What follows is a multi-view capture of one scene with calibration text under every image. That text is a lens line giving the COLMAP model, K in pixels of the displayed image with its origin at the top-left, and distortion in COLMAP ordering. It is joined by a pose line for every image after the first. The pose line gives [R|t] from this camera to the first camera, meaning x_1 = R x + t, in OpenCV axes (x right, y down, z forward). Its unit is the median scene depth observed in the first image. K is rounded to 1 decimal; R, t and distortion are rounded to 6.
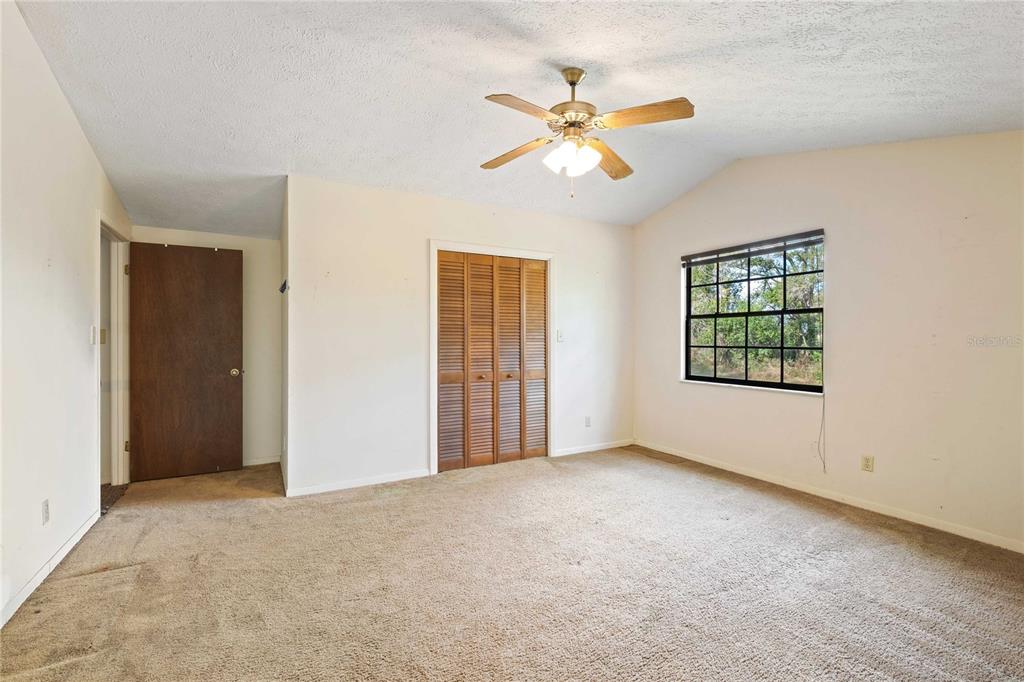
lens RADIAL K [[469.0, 0, 508.6], [0, 469.0, 341.0], [0, 0, 1]] dist [0.014977, -0.000229]
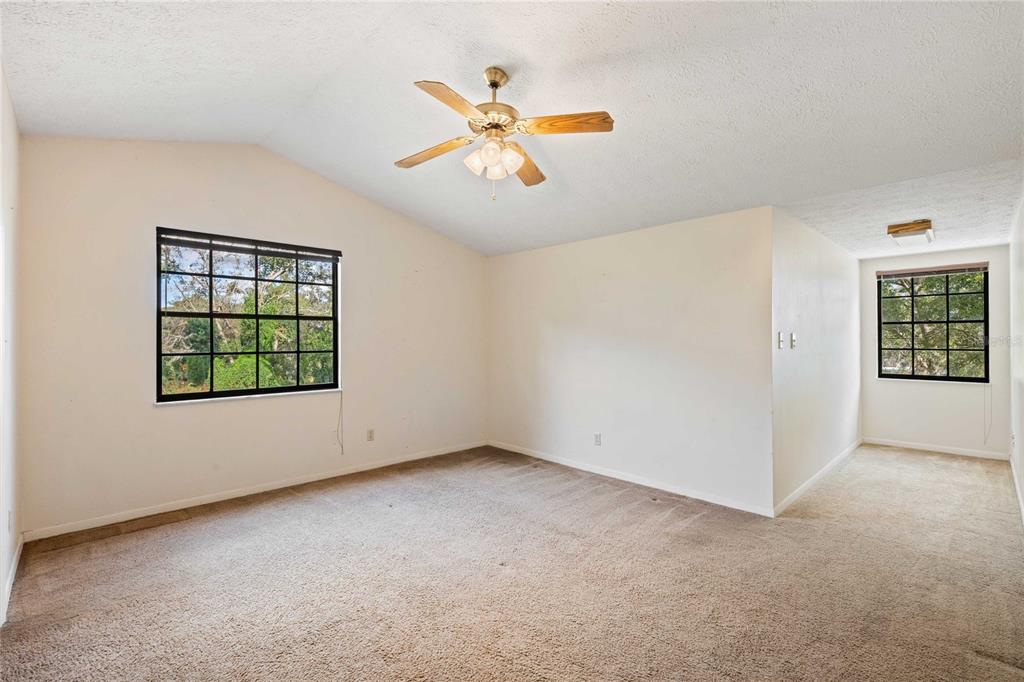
lens RADIAL K [[469.0, 0, 507.7], [0, 469.0, 340.4], [0, 0, 1]] dist [0.014977, -0.000229]
pose [[-0.278540, 0.007330, 0.960397, -0.544435], [0.008235, 0.999952, -0.005244, -0.002271], [-0.960389, 0.006448, -0.278587, 0.835082]]
